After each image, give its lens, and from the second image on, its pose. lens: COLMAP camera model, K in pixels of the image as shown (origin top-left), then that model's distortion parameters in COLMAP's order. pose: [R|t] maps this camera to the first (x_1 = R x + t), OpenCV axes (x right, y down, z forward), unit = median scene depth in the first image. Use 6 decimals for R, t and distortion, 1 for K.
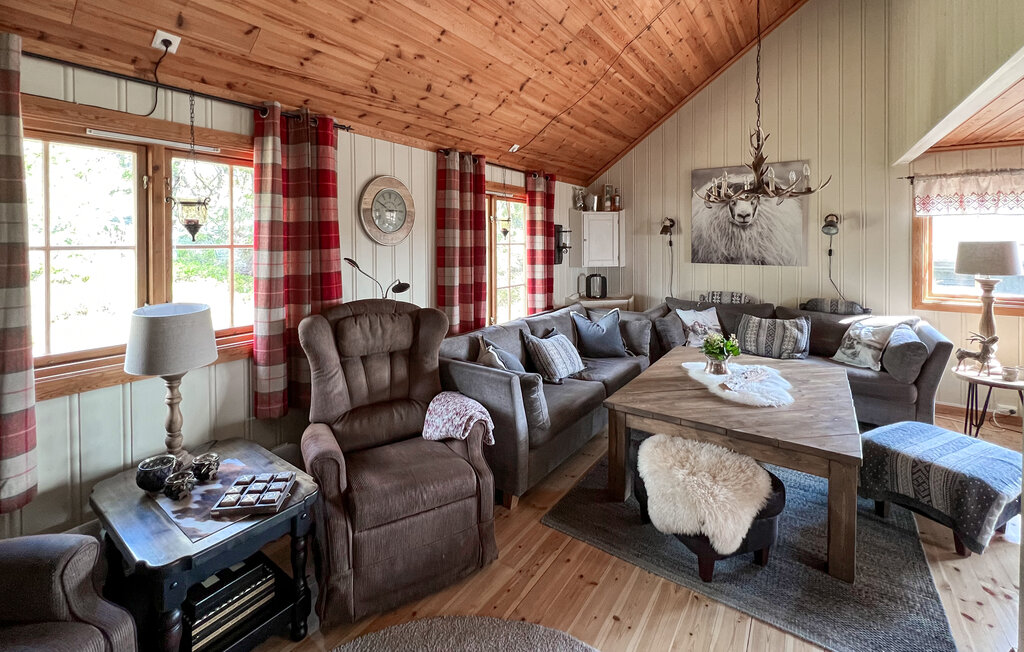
lens RADIAL K [[421.3, 0, 512.0], [0, 421.3, 326.0], [0, 0, 1]] dist [-0.001128, -0.000114]
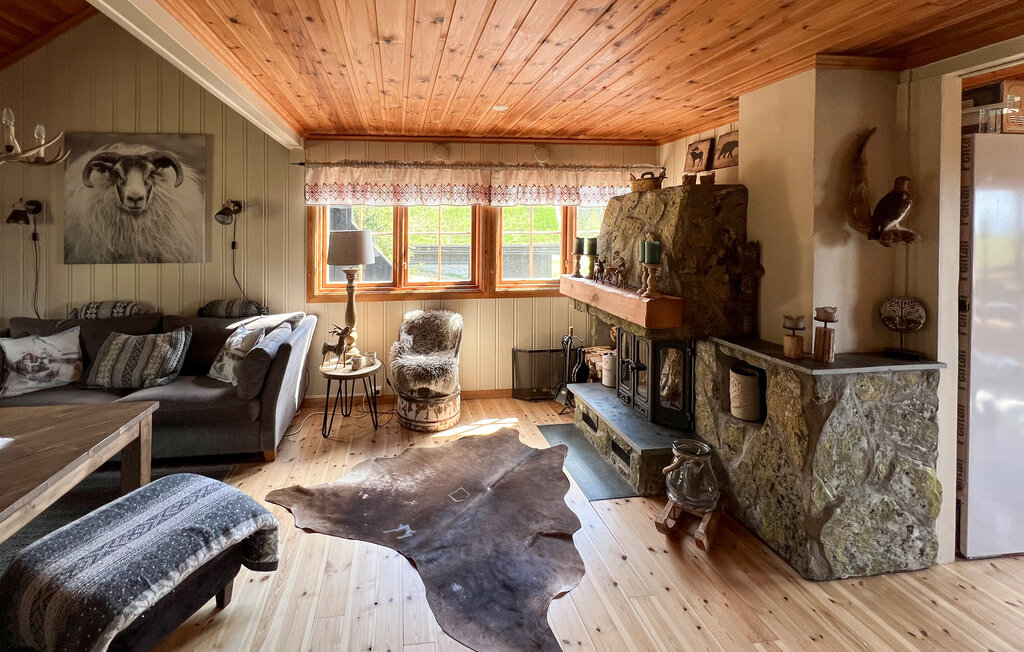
lens RADIAL K [[421.3, 0, 512.0], [0, 421.3, 326.0], [0, 0, 1]] dist [-0.001128, -0.000114]
pose [[0.746775, -0.160974, 0.645302, 0.571950], [0.137360, 0.986678, 0.087172, -0.007061], [-0.650738, 0.023541, 0.758937, -0.024263]]
